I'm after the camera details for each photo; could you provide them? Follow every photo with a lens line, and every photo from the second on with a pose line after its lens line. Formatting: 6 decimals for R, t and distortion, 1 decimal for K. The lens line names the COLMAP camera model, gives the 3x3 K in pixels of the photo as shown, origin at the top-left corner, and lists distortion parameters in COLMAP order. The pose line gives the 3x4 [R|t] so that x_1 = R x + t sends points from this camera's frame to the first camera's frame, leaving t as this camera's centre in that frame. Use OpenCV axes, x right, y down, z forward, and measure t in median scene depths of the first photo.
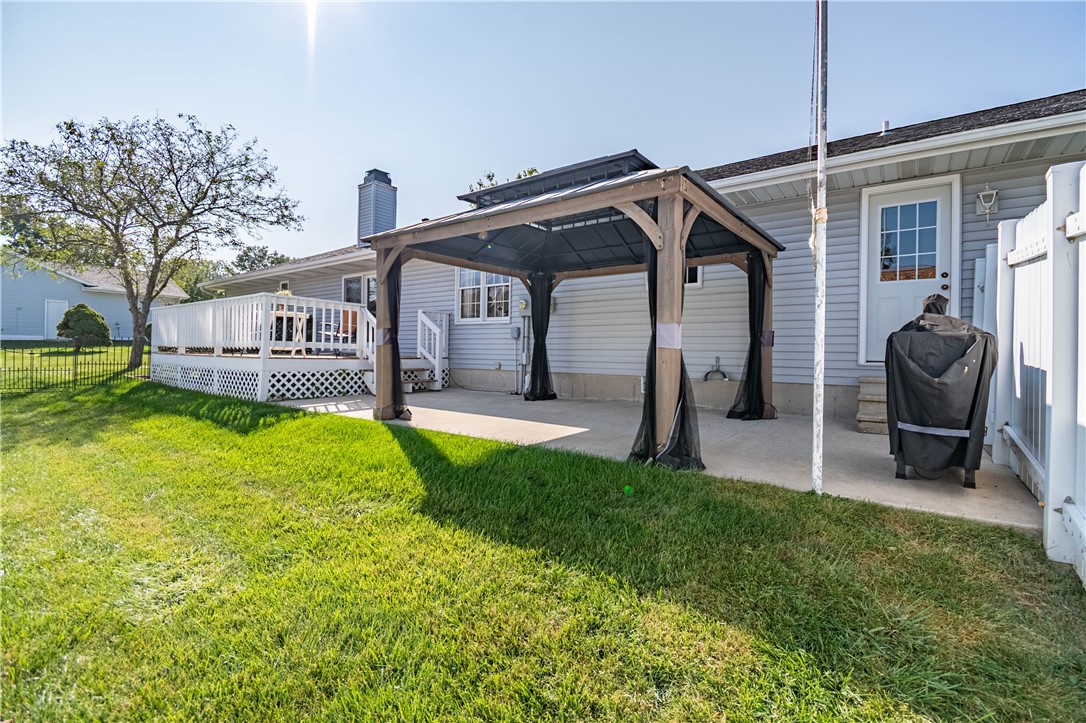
lens RADIAL K [[466.6, 0, 543.0], [0, 466.6, 361.5], [0, 0, 1]] dist [0.000828, -0.000929]
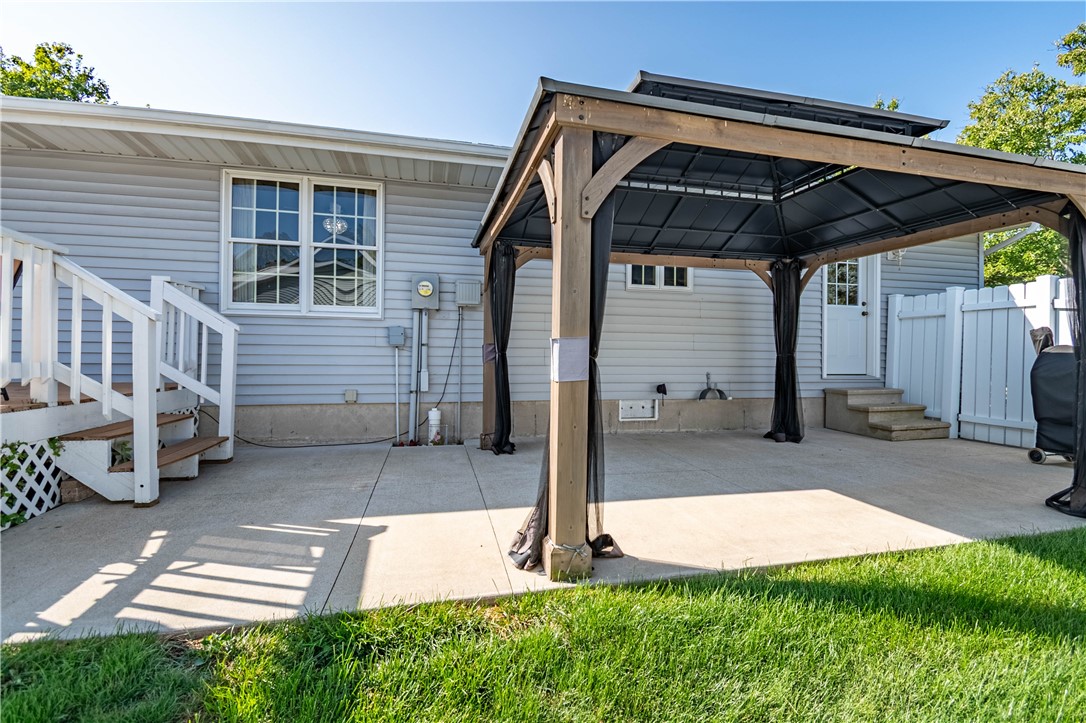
lens RADIAL K [[524.6, 0, 543.0], [0, 524.6, 361.5], [0, 0, 1]] dist [0.015572, 0.000032]
pose [[0.630803, -0.017290, 0.775750, -0.475132], [0.015159, 0.999836, 0.009957, -0.036952], [-0.775795, 0.005479, 0.630962, 0.485784]]
